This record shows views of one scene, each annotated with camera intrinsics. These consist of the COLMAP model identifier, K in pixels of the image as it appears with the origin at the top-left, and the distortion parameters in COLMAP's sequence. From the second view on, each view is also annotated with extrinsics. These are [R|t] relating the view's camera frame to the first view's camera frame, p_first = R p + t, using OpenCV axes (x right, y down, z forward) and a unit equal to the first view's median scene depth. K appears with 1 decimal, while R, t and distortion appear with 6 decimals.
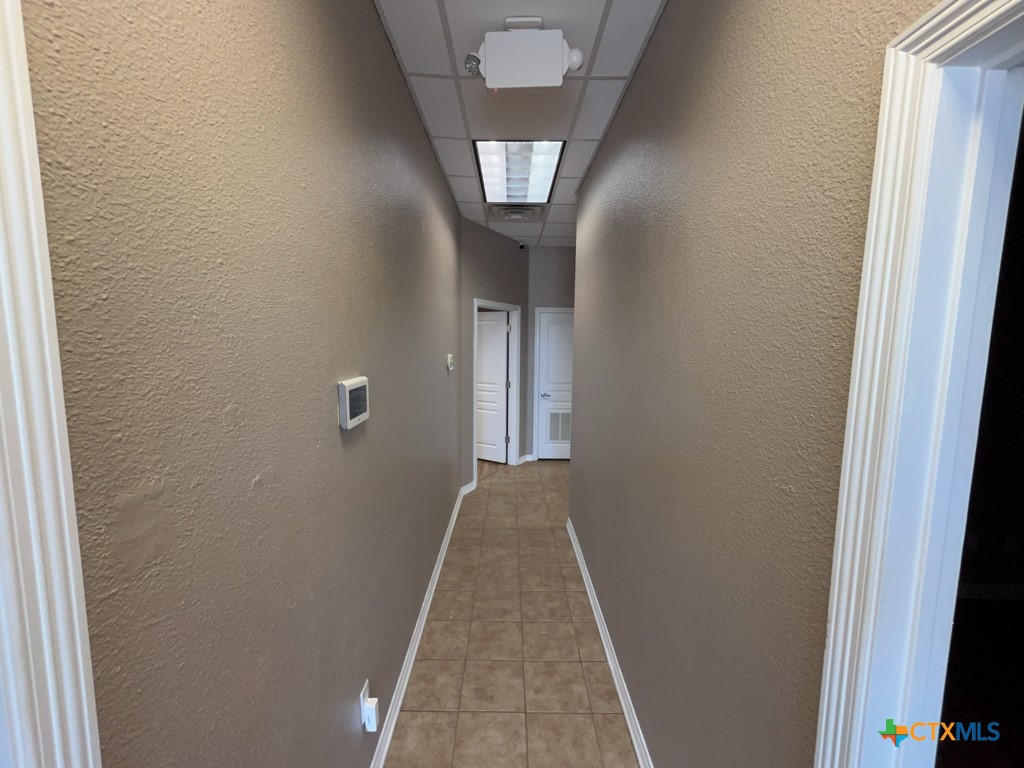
lens RADIAL K [[413.8, 0, 513.2], [0, 413.8, 386.1], [0, 0, 1]] dist [0.009626, -0.000774]
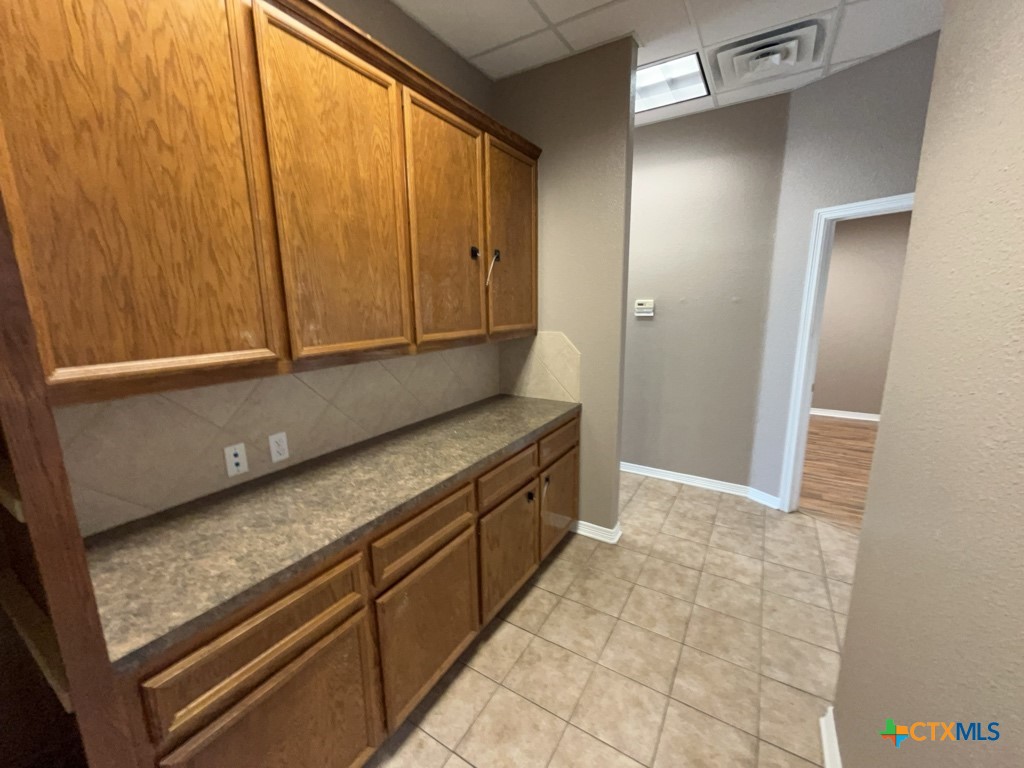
lens RADIAL K [[413.8, 0, 512.5], [0, 413.8, 380.6], [0, 0, 1]] dist [0.009626, -0.000774]
pose [[-0.524258, 0.160764, -0.836247, 0.704441], [-0.082680, 0.967768, 0.237883, -0.080790], [0.847536, 0.193853, -0.494068, 0.993319]]
